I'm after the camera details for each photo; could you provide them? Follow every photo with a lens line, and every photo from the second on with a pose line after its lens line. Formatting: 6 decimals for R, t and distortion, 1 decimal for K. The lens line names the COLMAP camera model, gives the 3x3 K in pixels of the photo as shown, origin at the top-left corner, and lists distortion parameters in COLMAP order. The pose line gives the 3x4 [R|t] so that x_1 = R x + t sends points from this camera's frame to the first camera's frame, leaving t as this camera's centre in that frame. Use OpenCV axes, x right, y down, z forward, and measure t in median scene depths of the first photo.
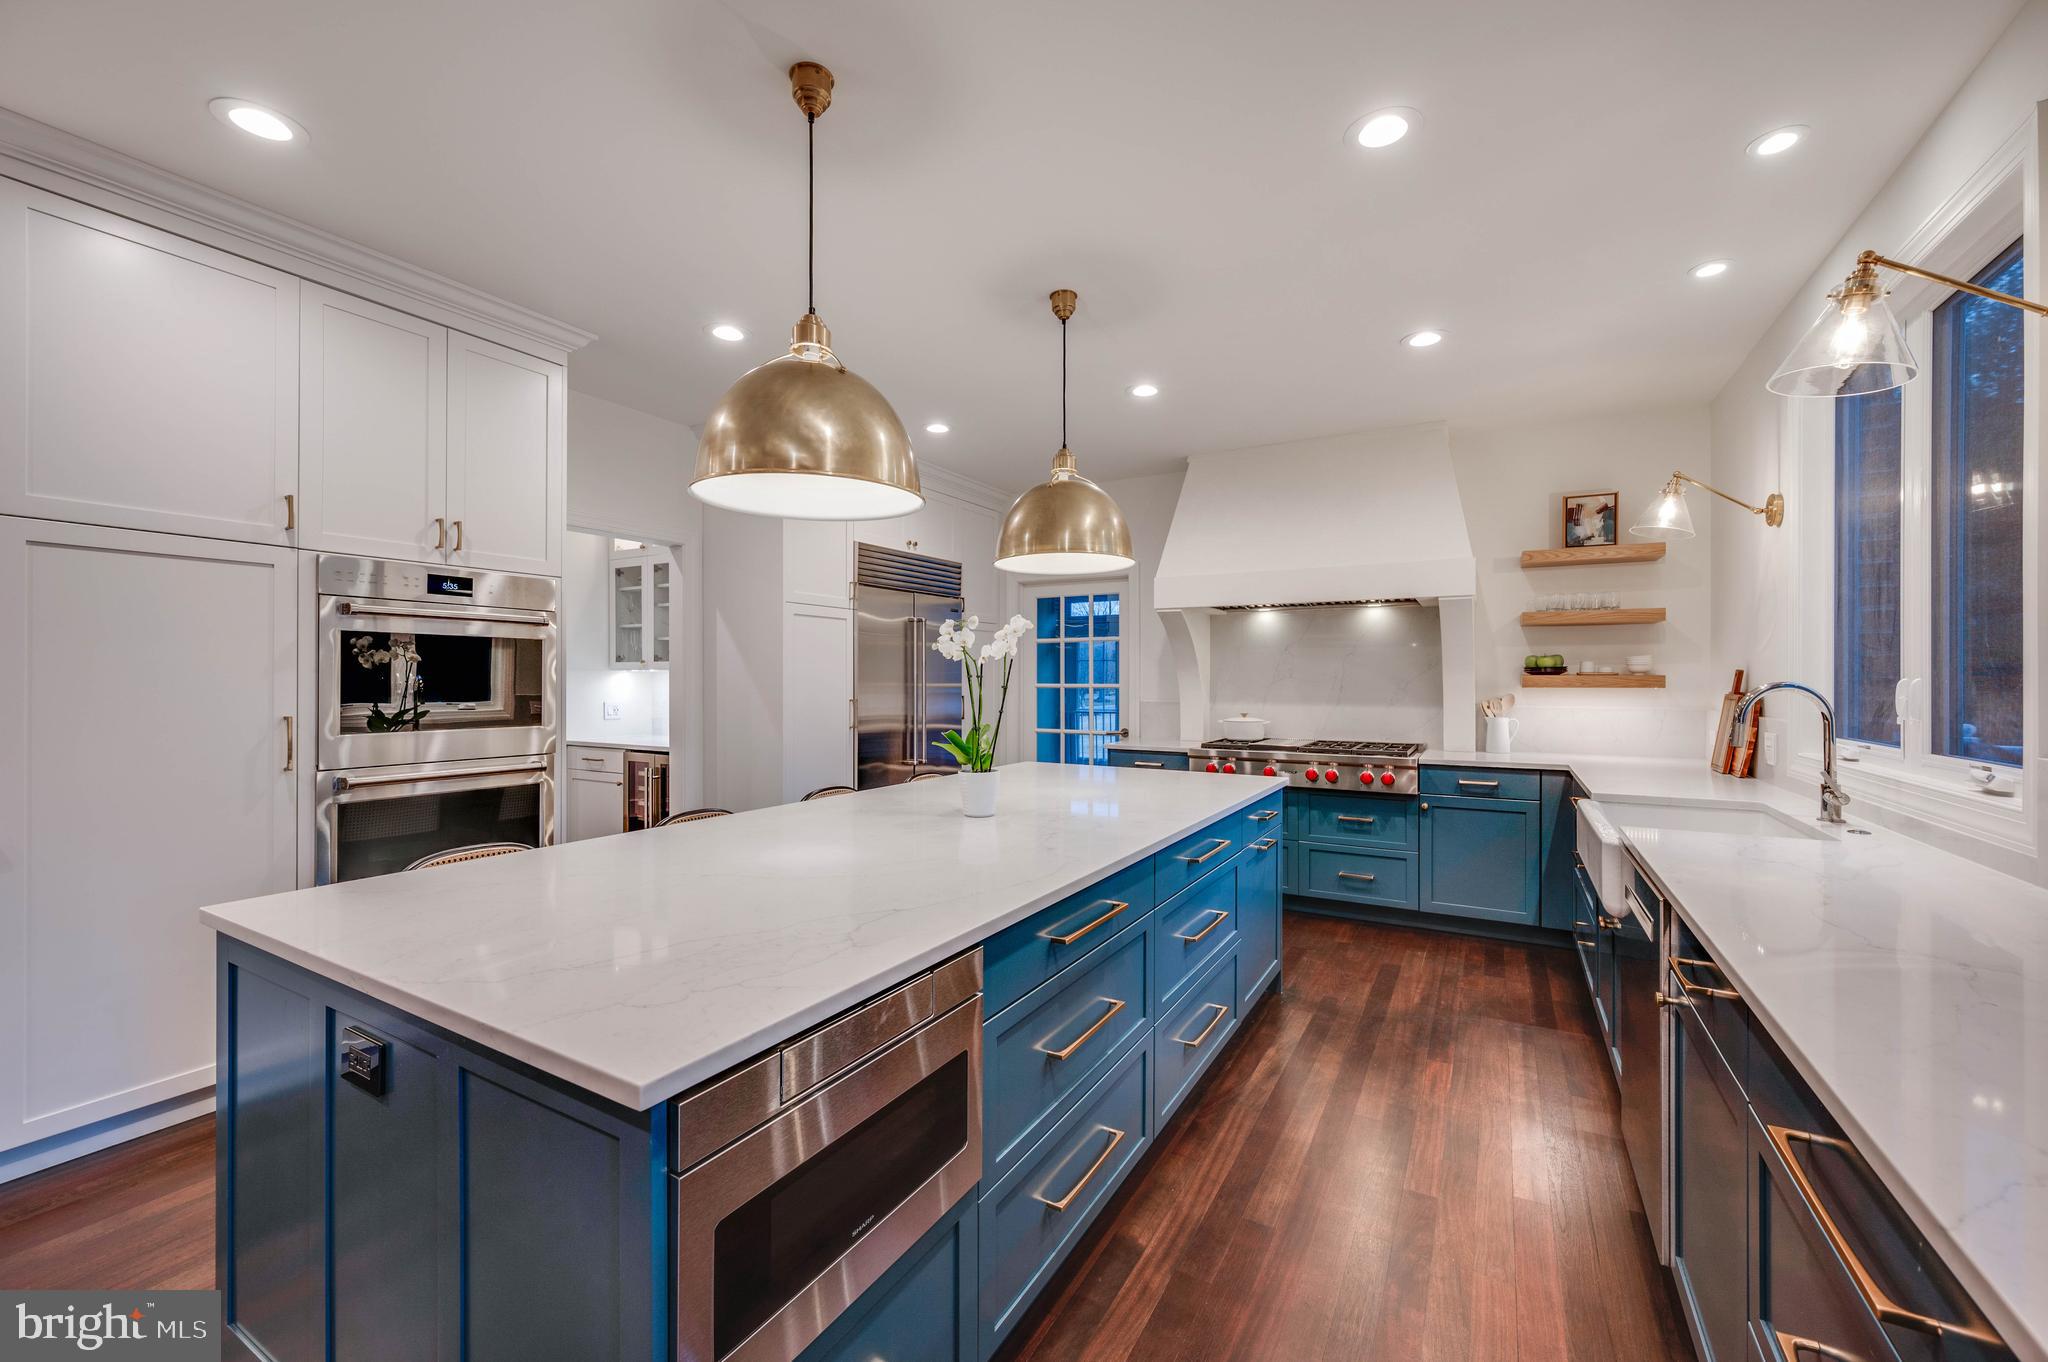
lens RADIAL K [[812.5, 0, 1029.4], [0, 812.5, 680.6], [0, 0, 1]] dist [0.002154, -0.000650]
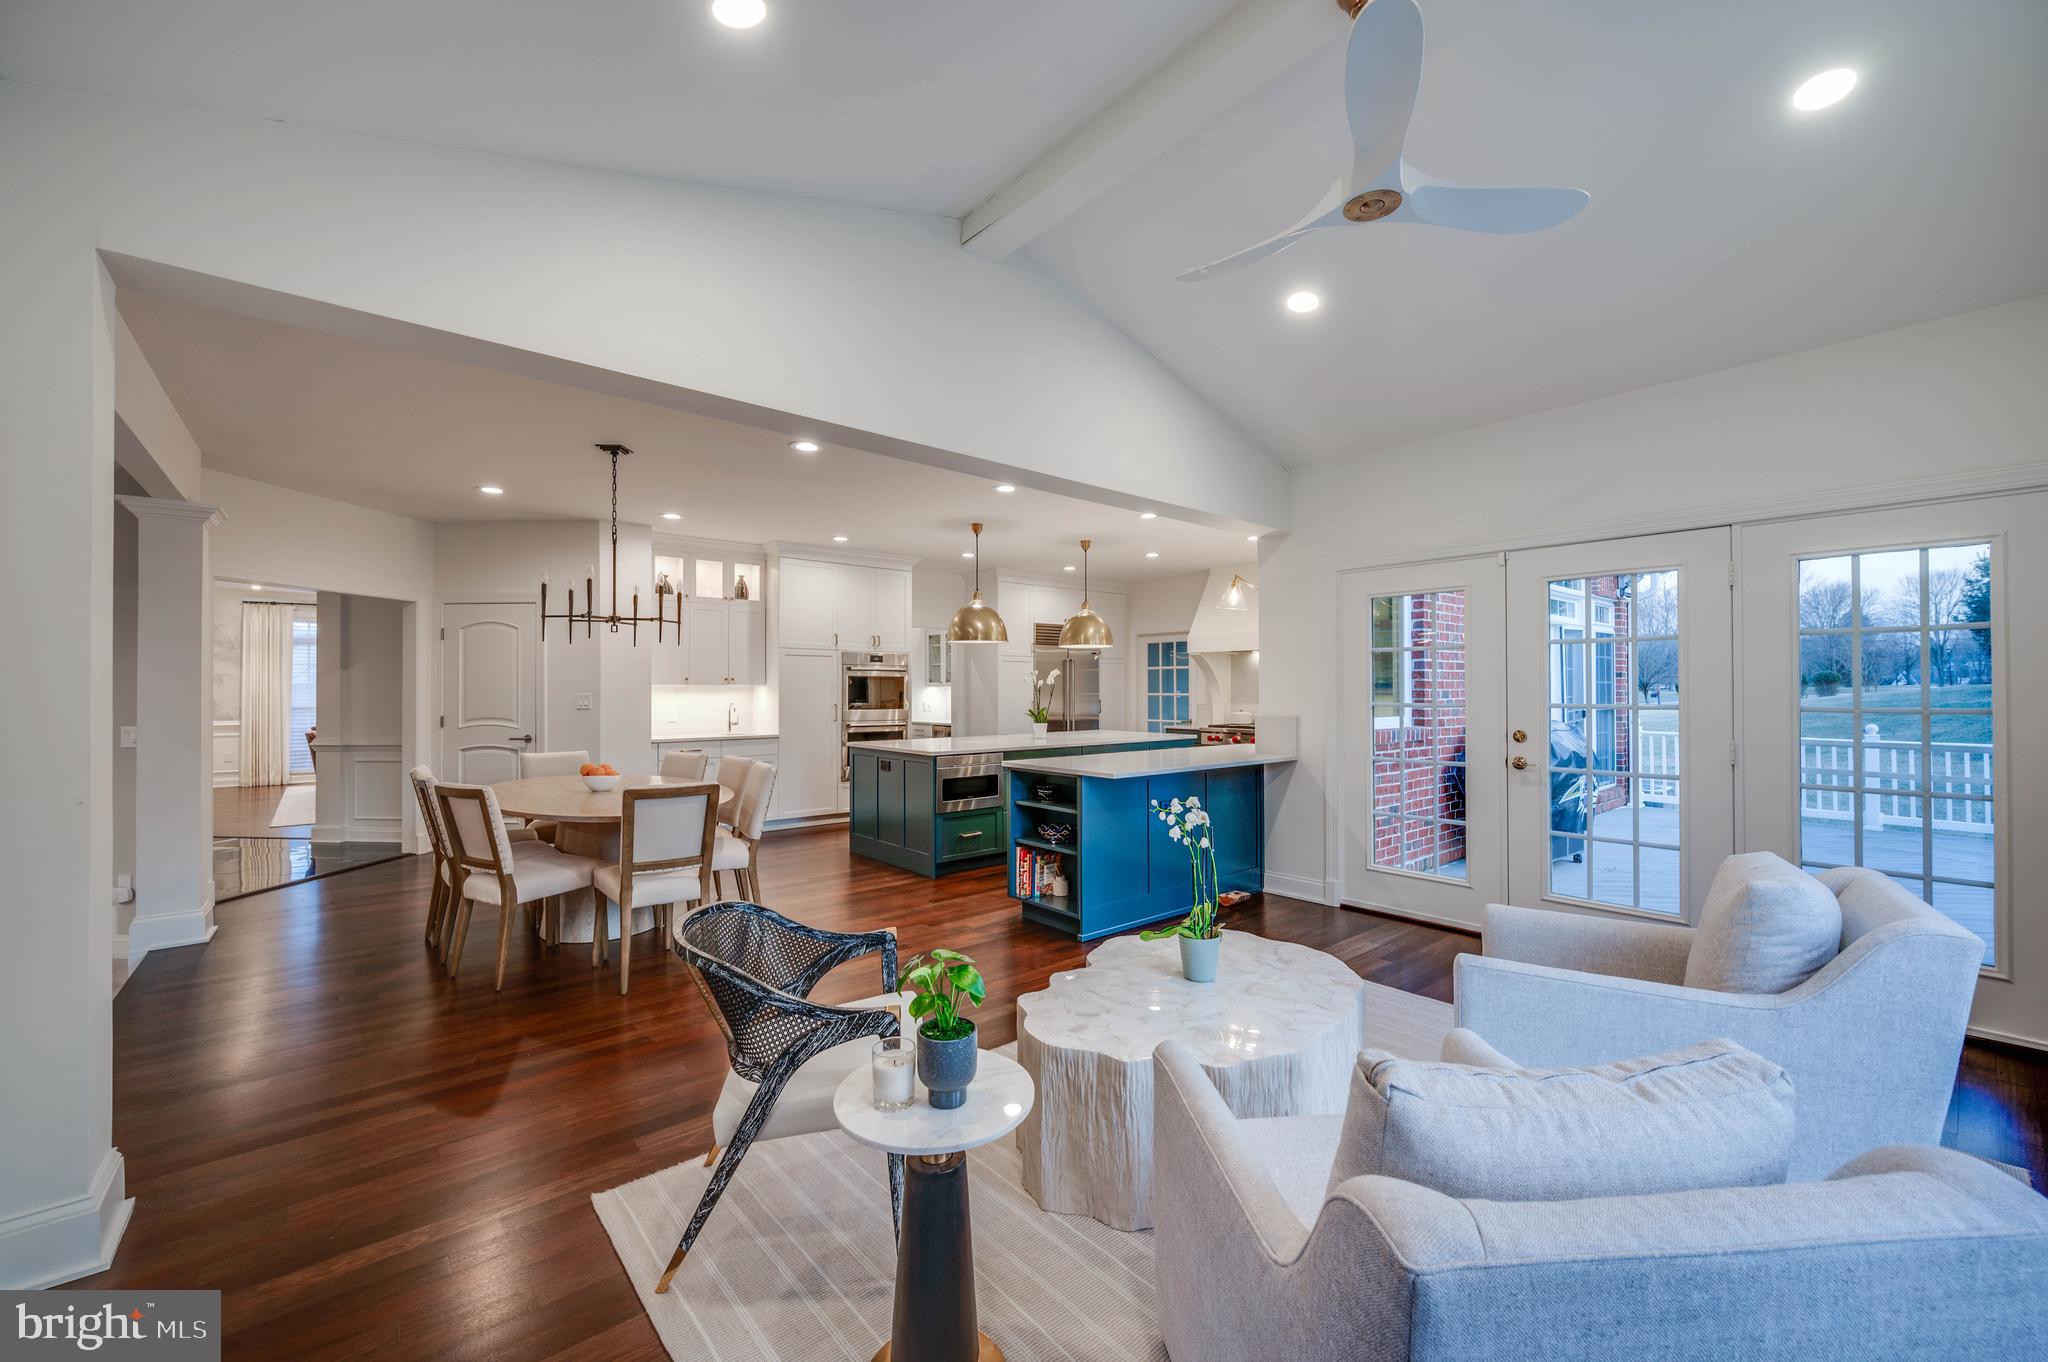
lens RADIAL K [[812.5, 0, 1041.2], [0, 812.5, 678.8], [0, 0, 1]] dist [0.002154, -0.000650]
pose [[0.944824, -0.007199, -0.327499, 0.493611], [0.002191, 0.999875, -0.015659, -0.000616], [0.327570, 0.014077, 0.944722, -0.967477]]
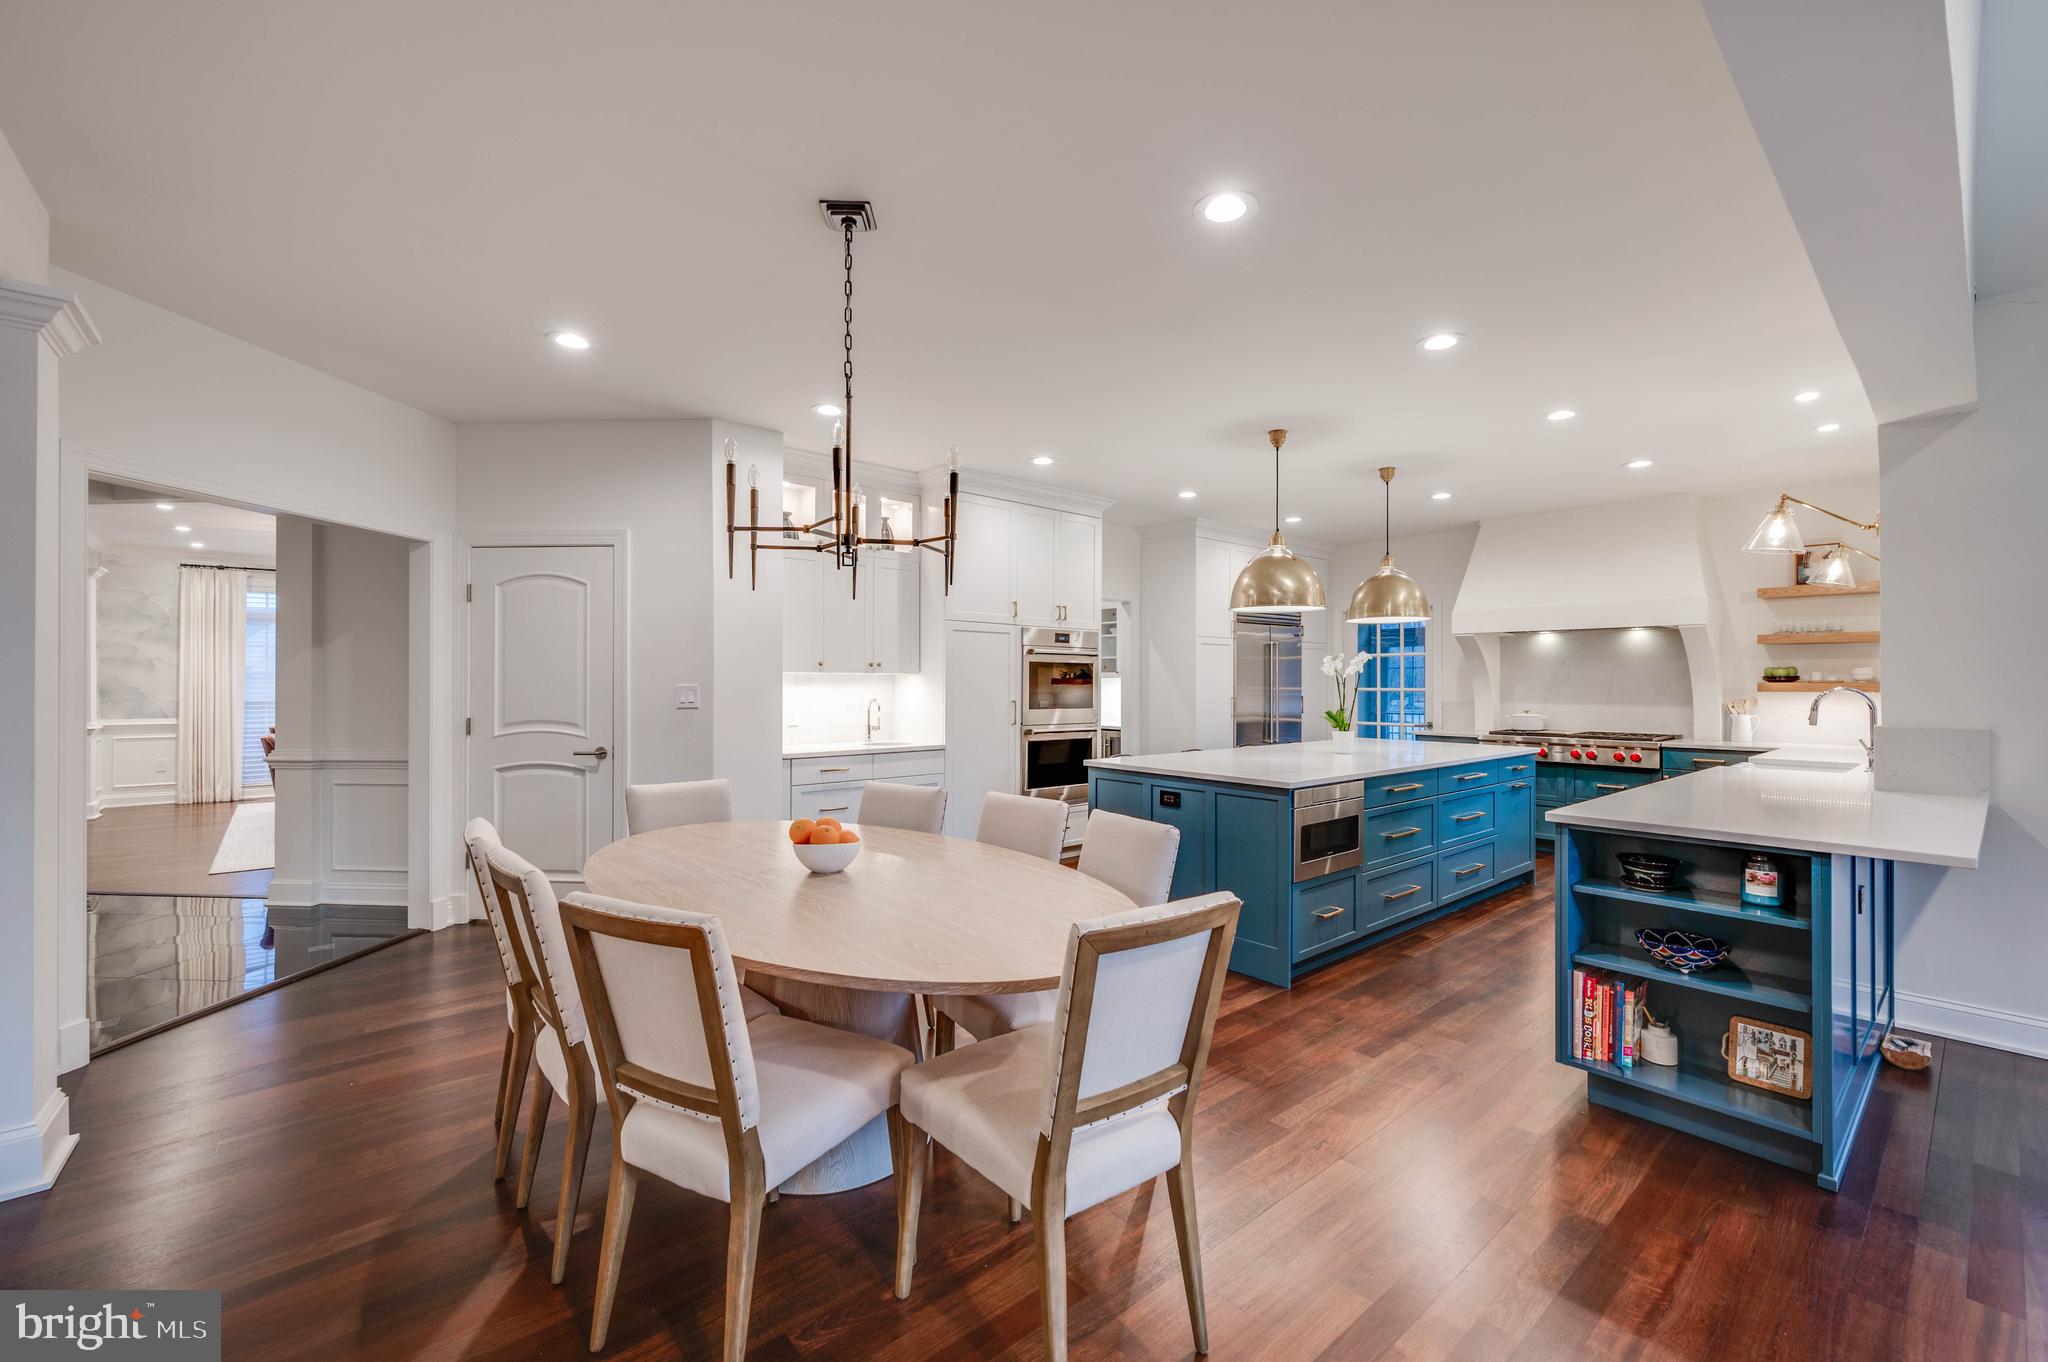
lens RADIAL K [[845.3, 0, 1037.8], [0, 845.3, 680.7], [0, 0, 1]] dist [0.001998, 0.000274]
pose [[0.946539, 0.000218, -0.322589, -0.056224], [-0.002274, 0.999979, -0.005995, 0.001608], [0.322581, 0.006408, 0.946520, -0.660638]]
